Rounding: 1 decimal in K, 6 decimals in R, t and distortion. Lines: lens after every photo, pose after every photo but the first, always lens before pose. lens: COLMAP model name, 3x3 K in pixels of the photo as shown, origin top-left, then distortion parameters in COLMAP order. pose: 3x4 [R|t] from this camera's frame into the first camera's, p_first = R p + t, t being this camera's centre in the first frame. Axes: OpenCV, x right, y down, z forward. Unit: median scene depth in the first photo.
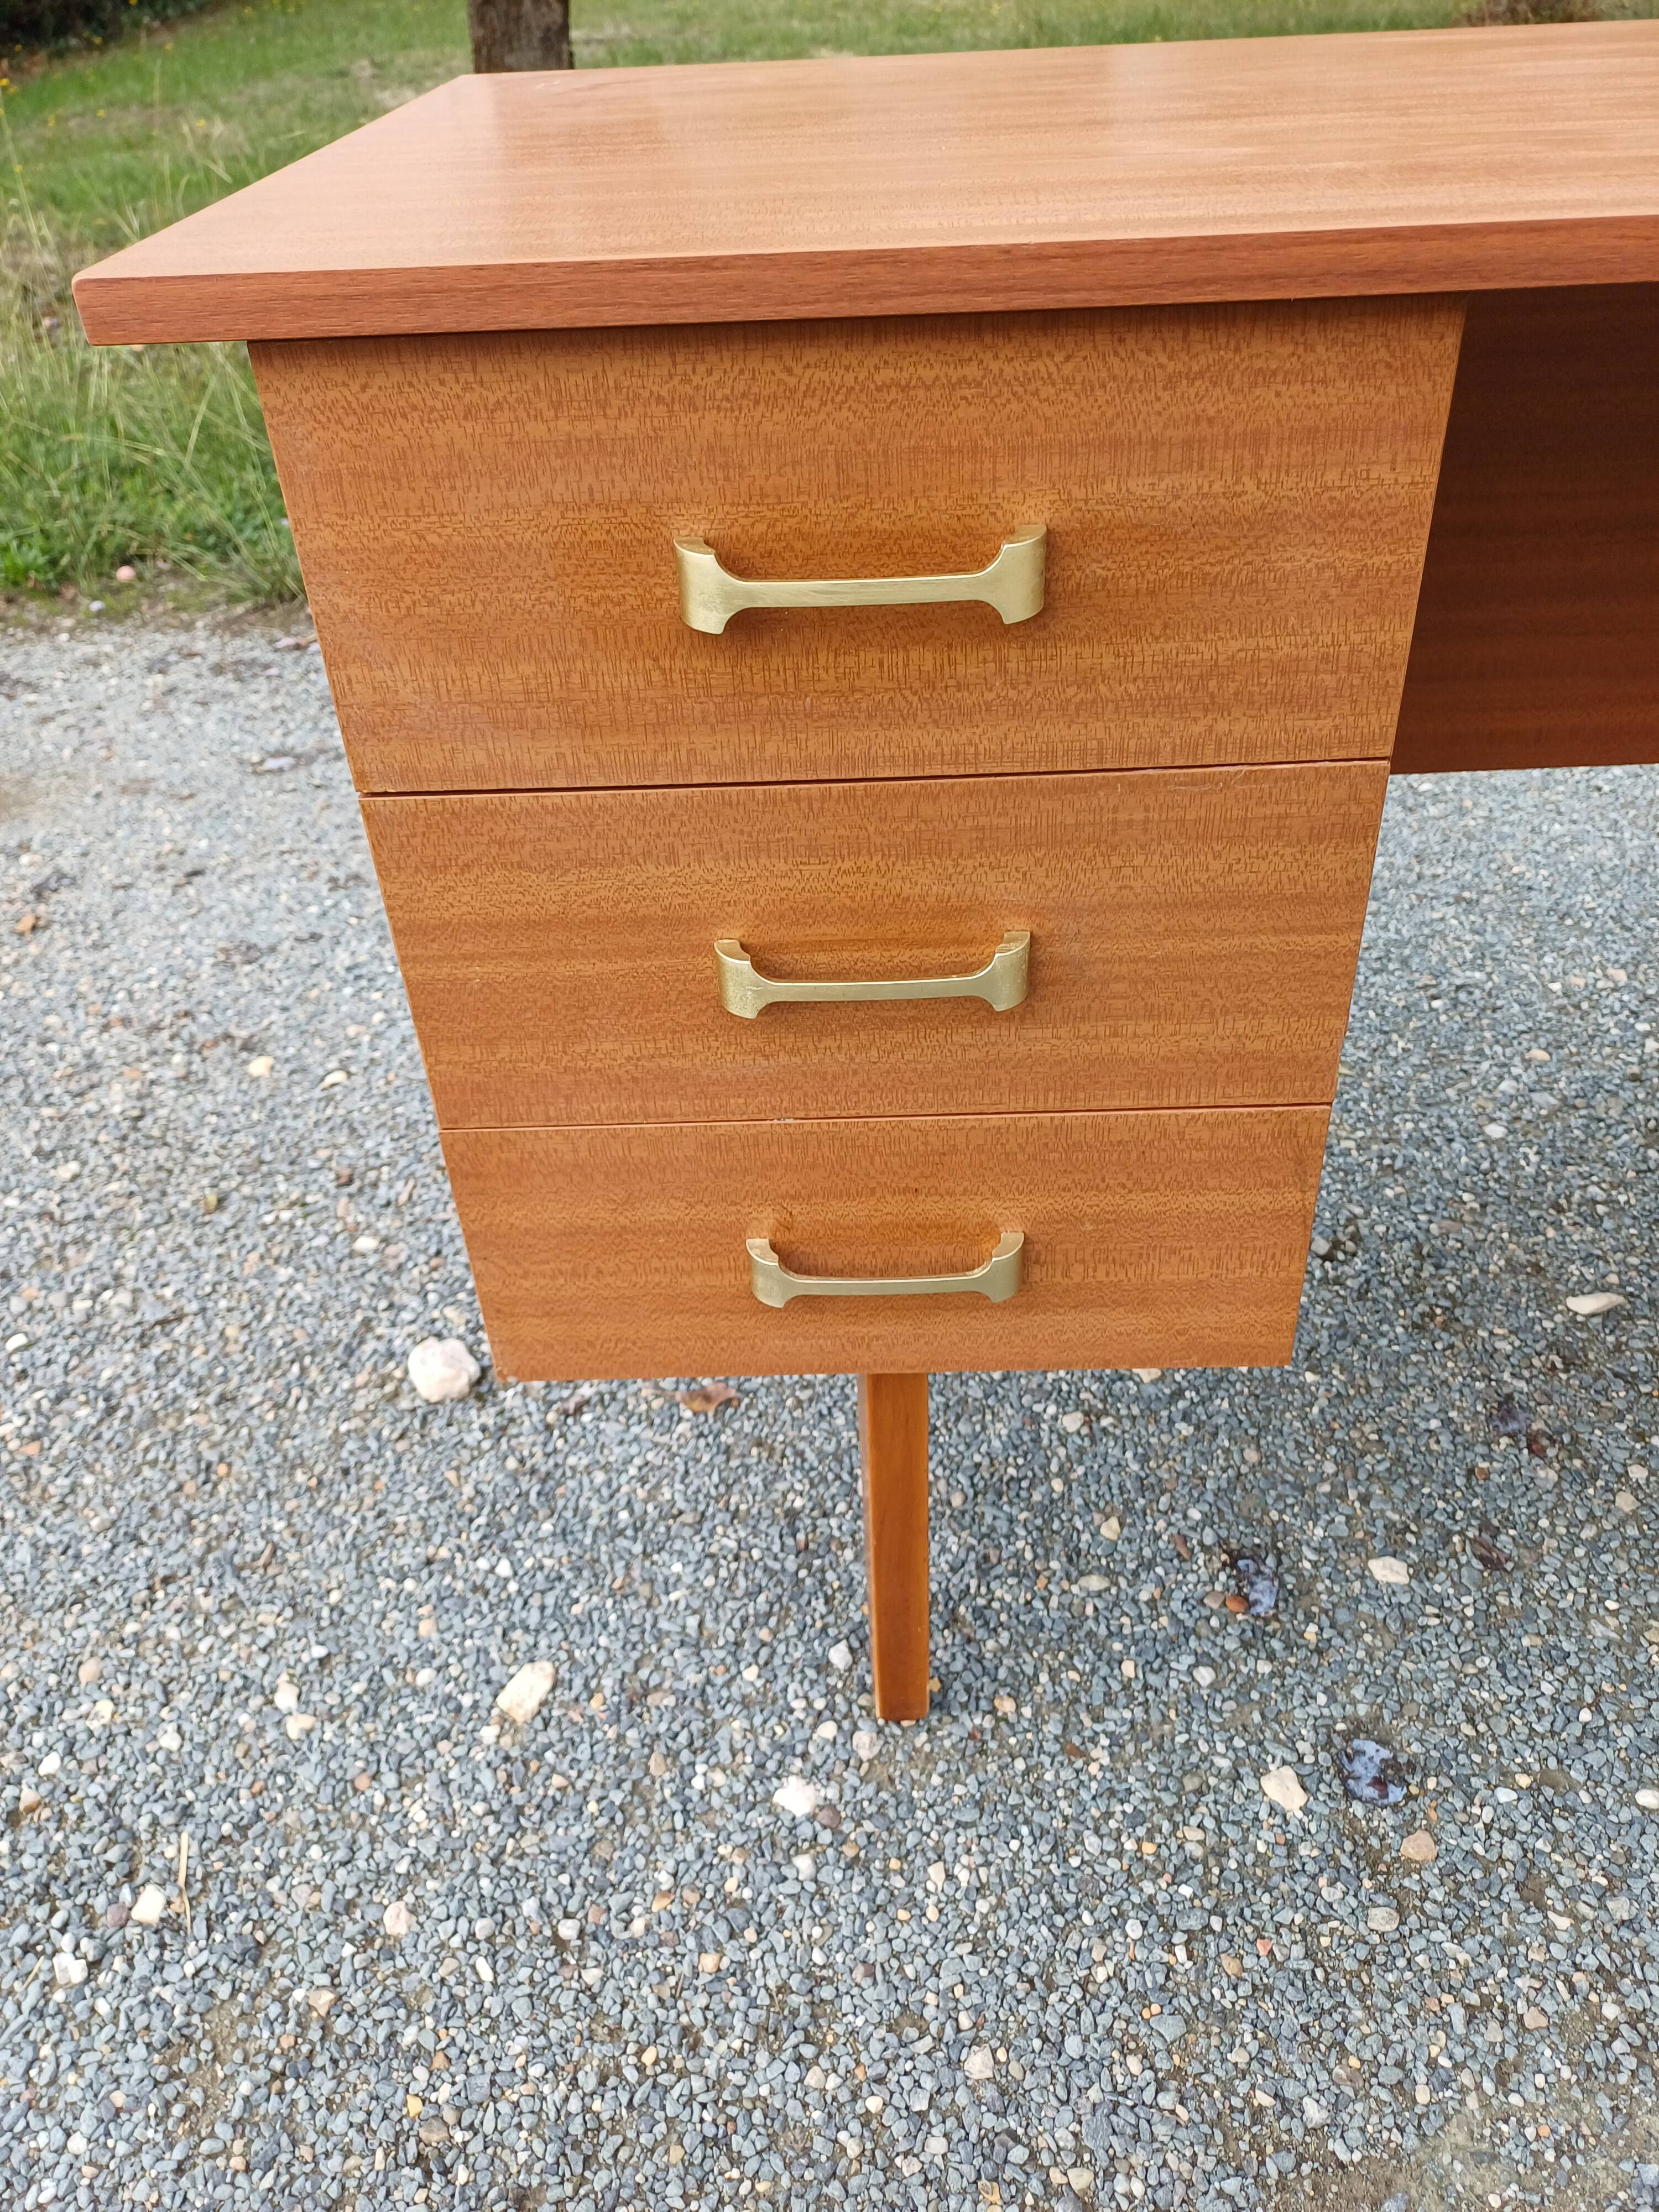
lens RADIAL K [[1605.1, 0, 813.5], [0, 1605.1, 1120.1], [0, 0, 1]] dist [0.054076, -0.046752]
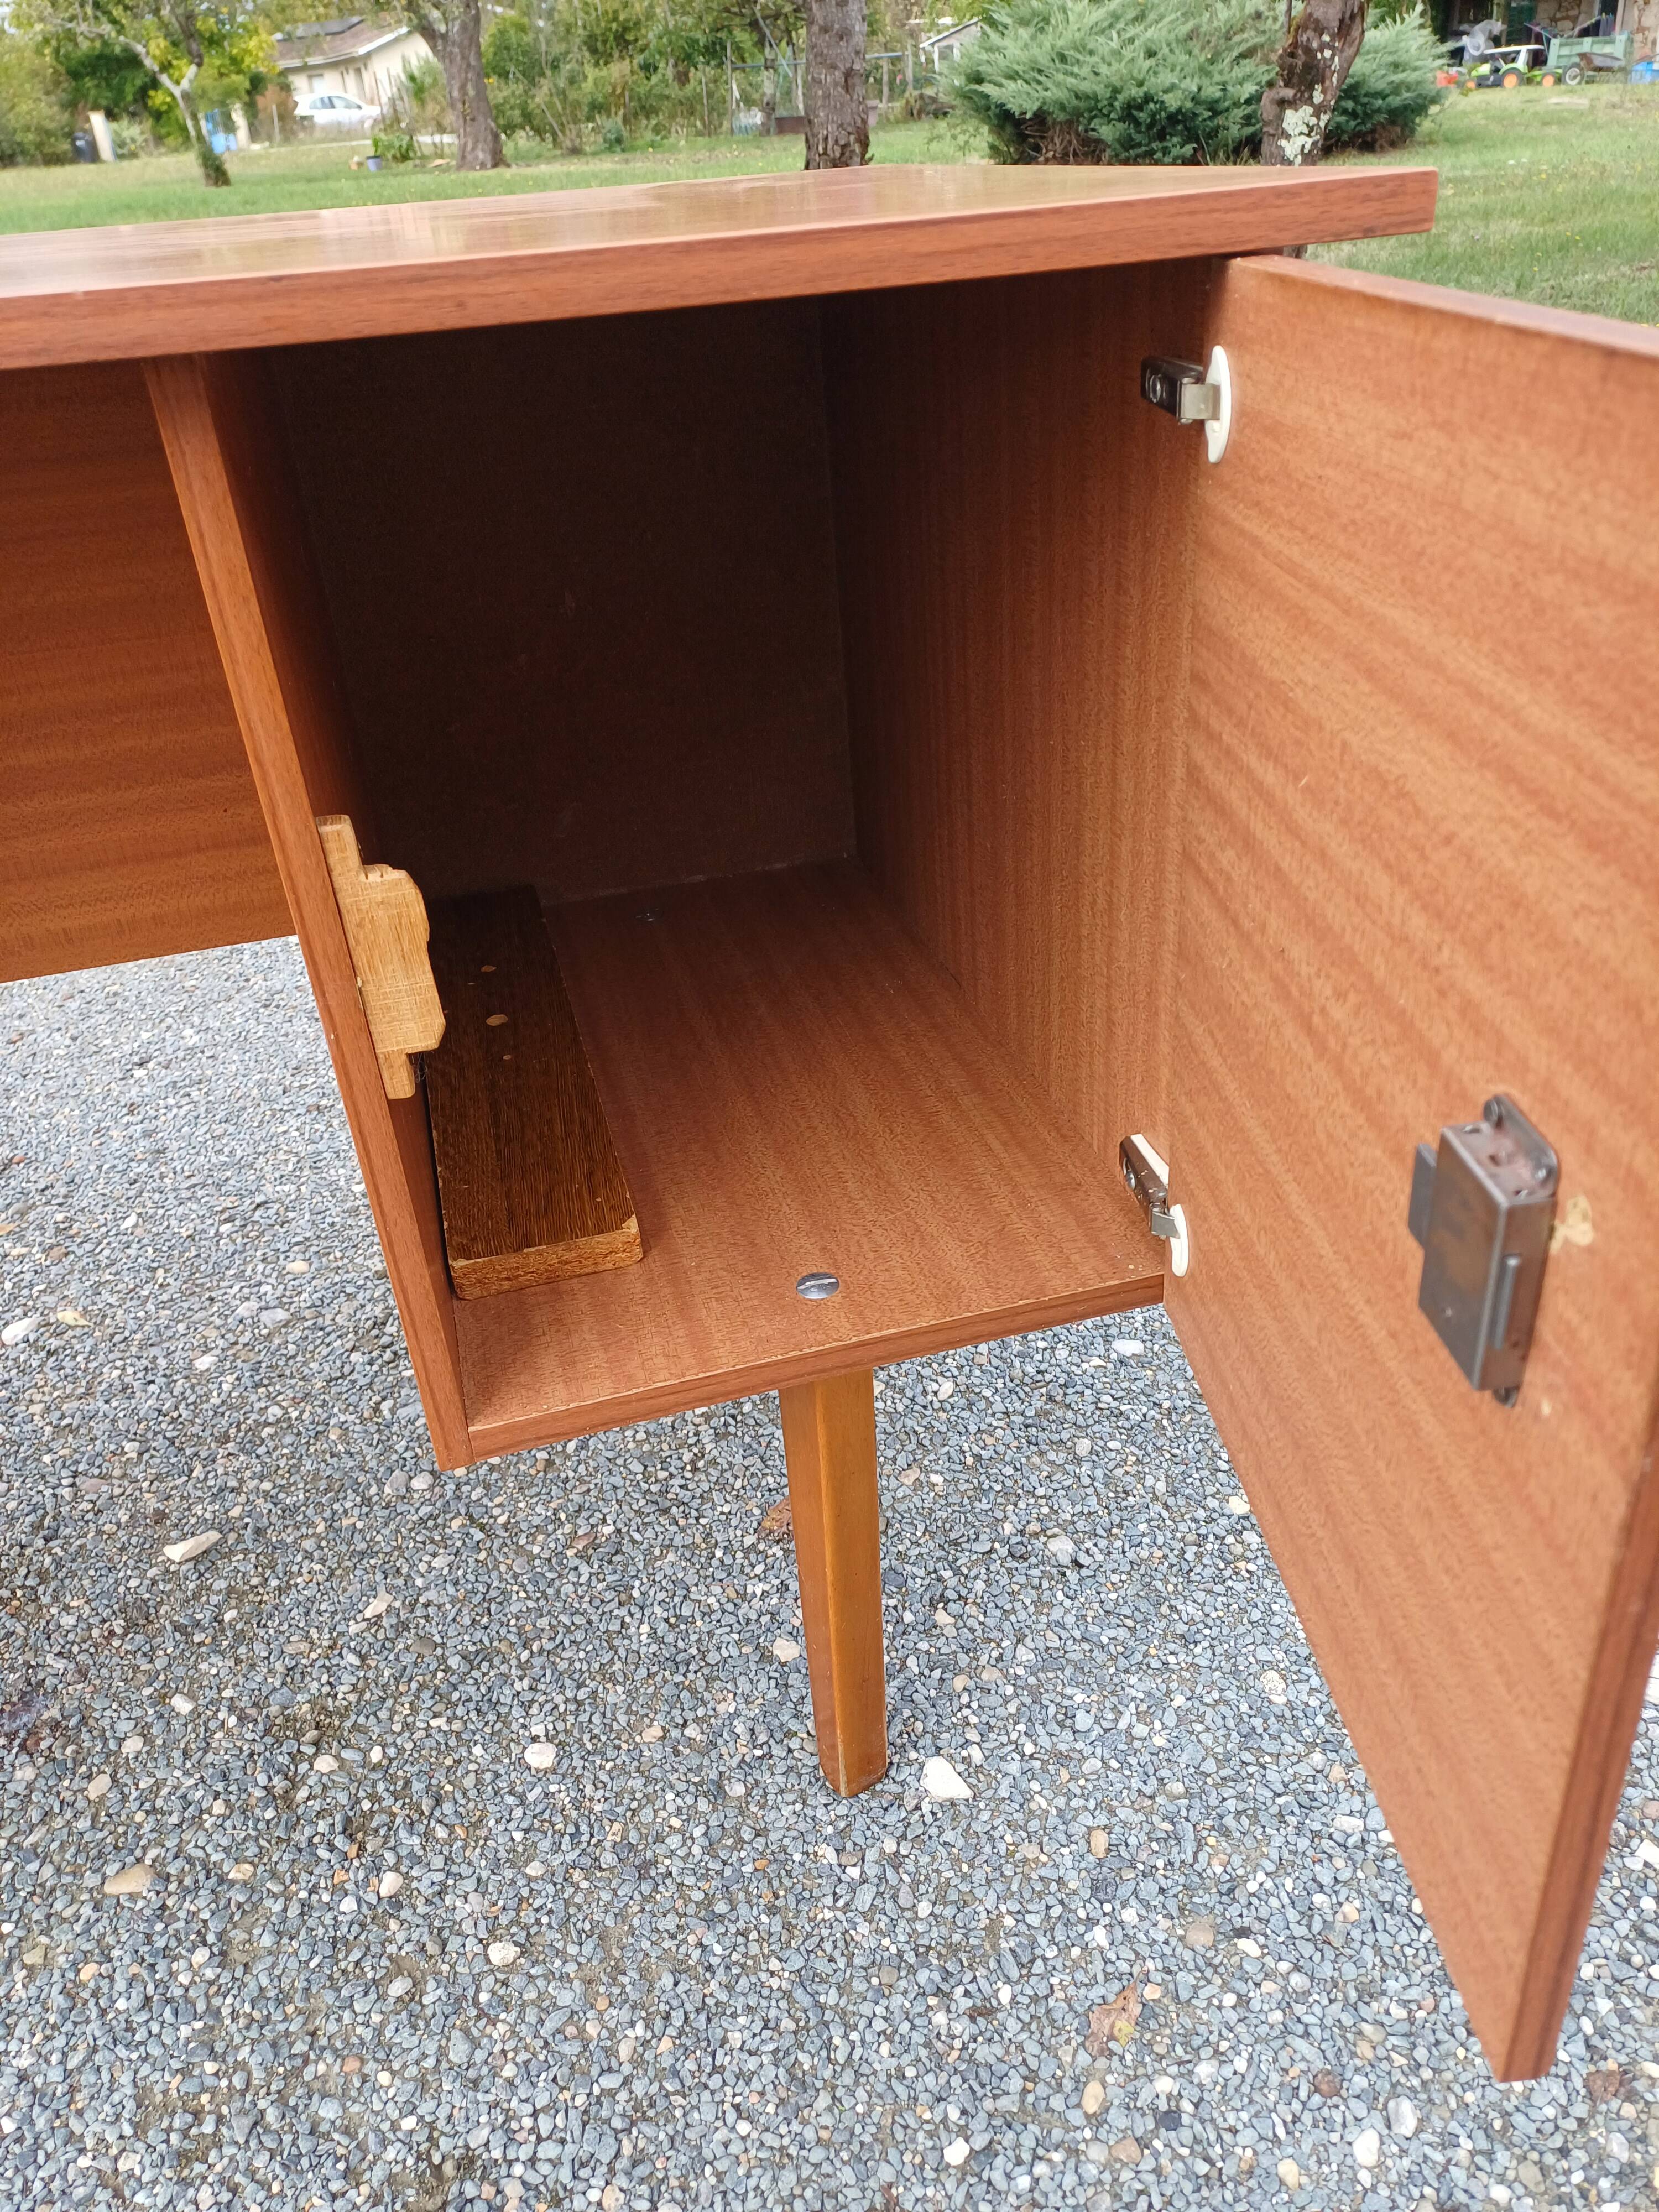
lens RADIAL K [[1605.1, 0, 812.4], [0, 1605.1, 1124.7], [0, 0, 1]] dist [0.054076, -0.046752]
pose [[0.960857, -0.164761, 0.222726, 0.892222], [0.189039, 0.977619, -0.092335, 0.039456], [-0.202528, 0.130825, 0.970498, -0.009452]]
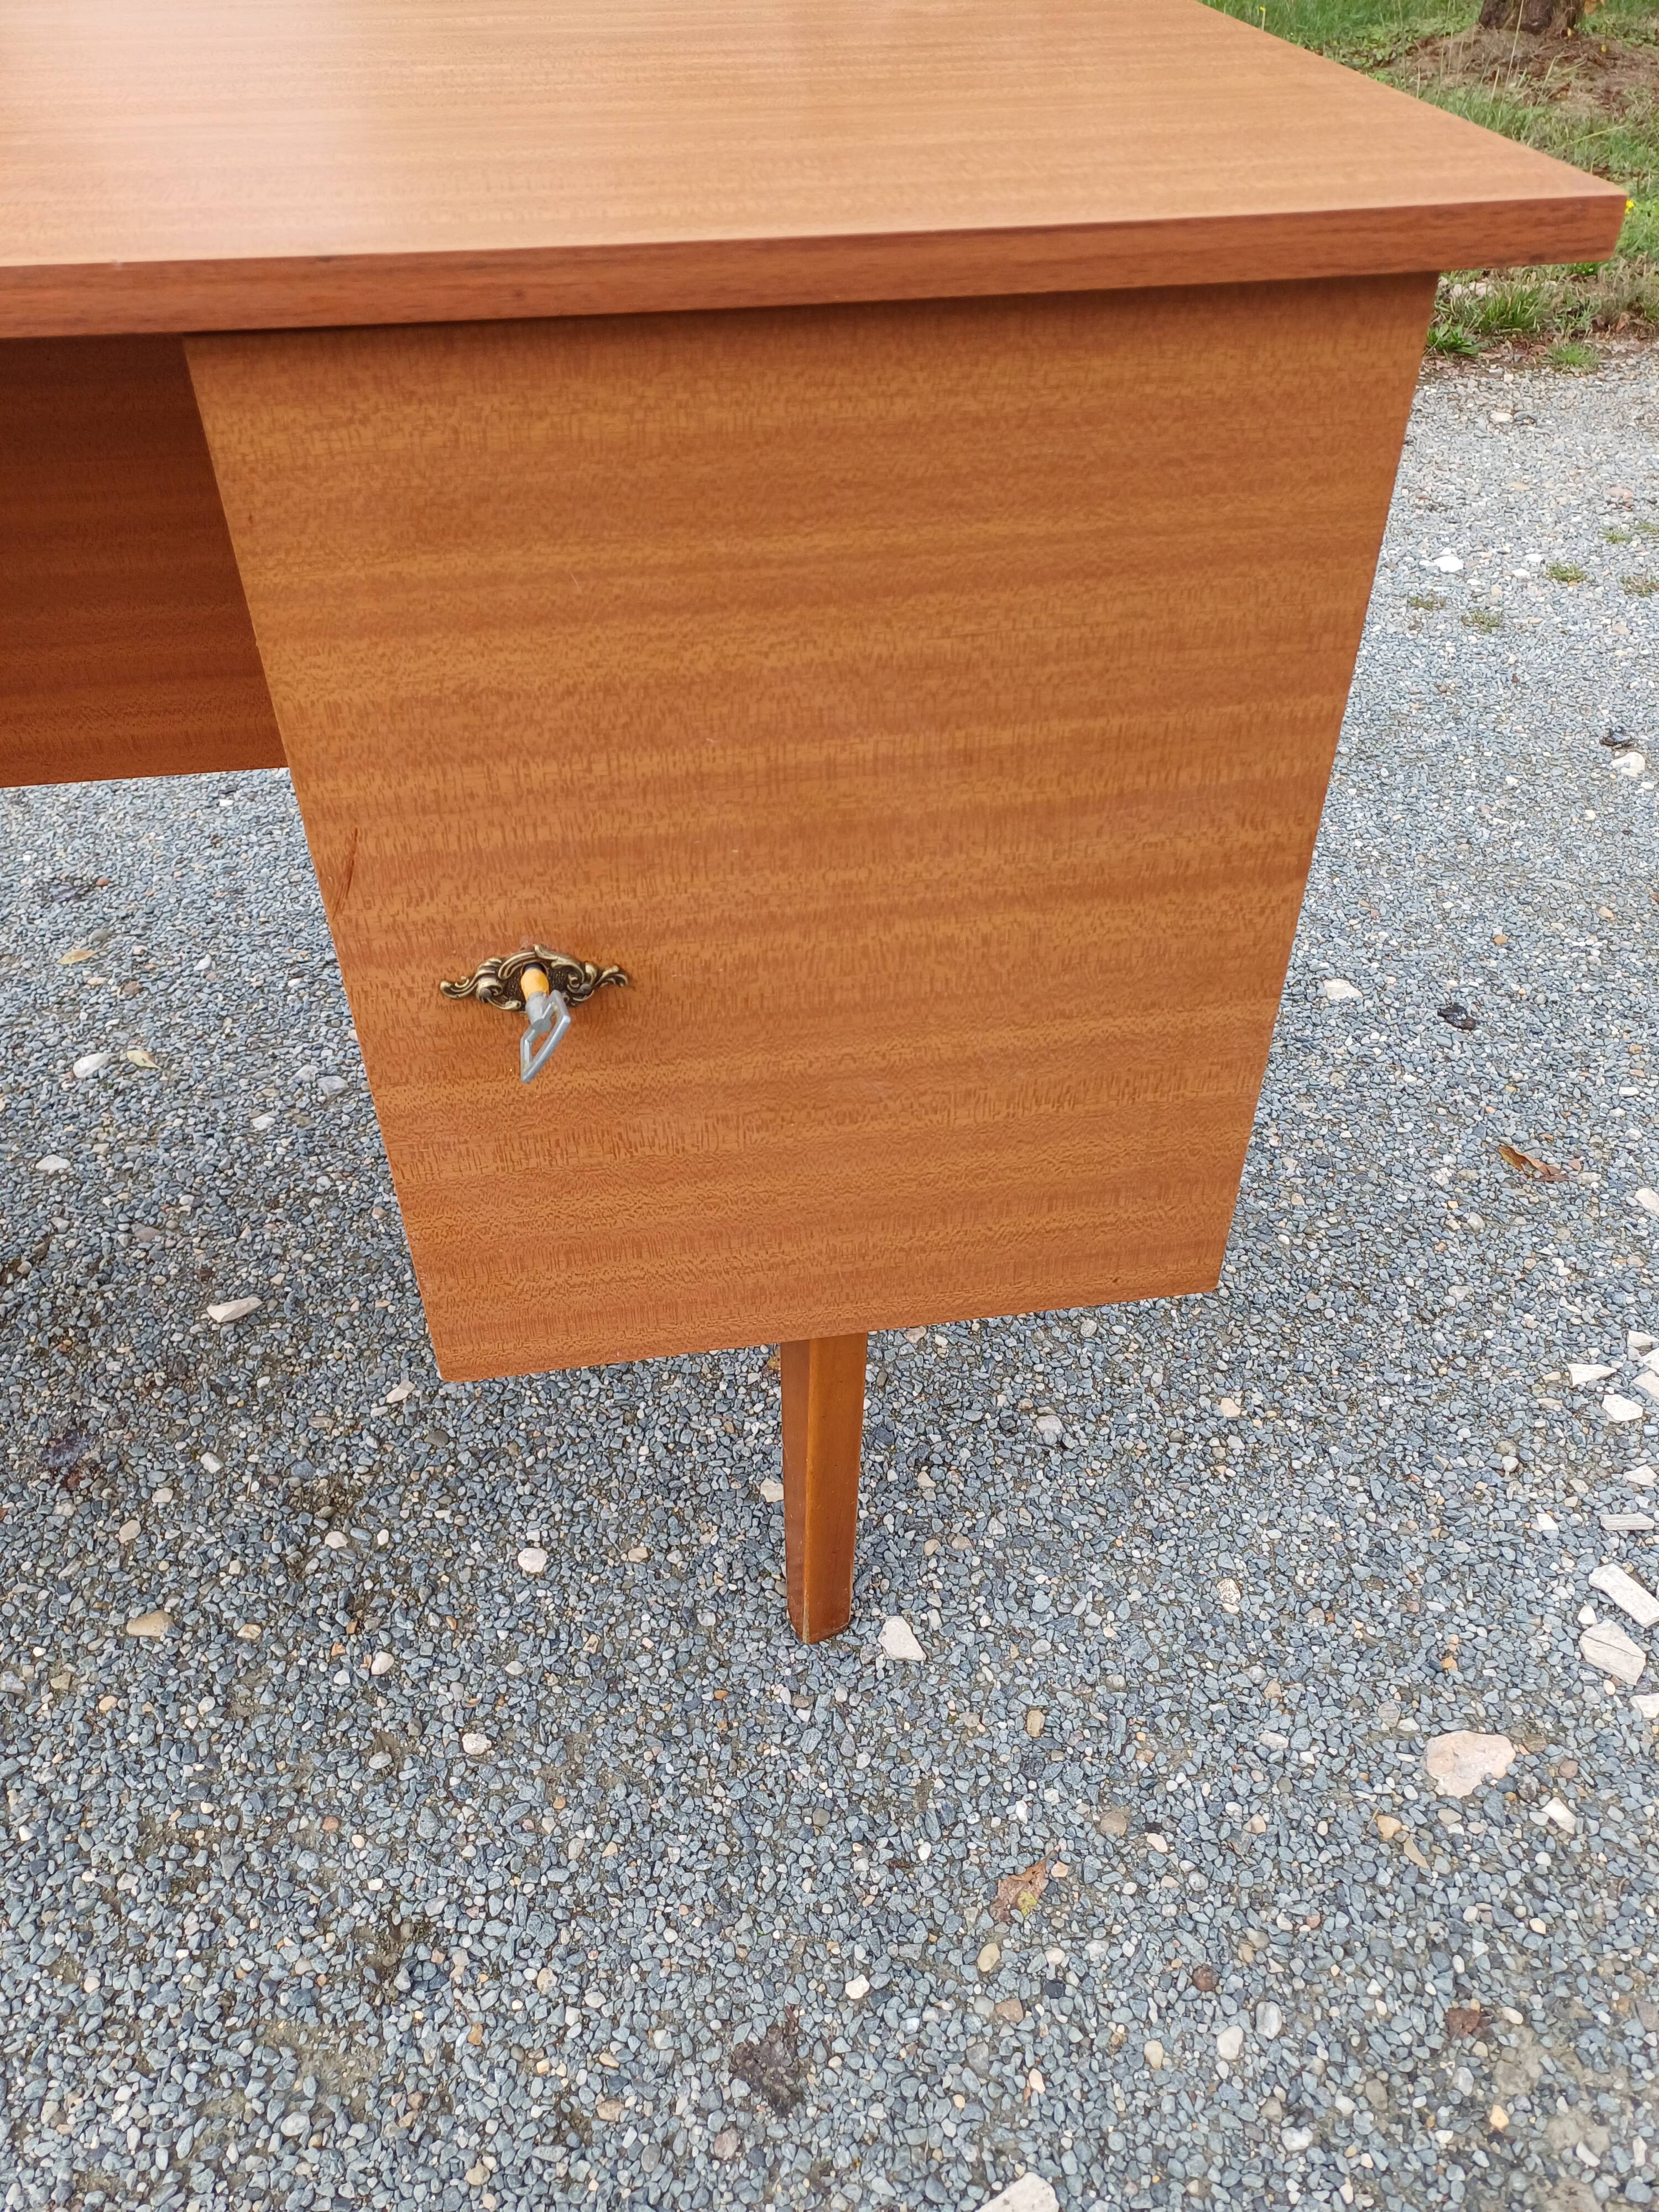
lens RADIAL K [[1605.1, 0, 815.3], [0, 1605.1, 1088.6], [0, 0, 1]] dist [0.054076, -0.046752]
pose [[0.985621, -0.076252, 0.150788, 0.940563], [0.068218, 0.995997, 0.057758, -0.072525], [-0.154589, -0.046641, 0.986877, -0.024772]]
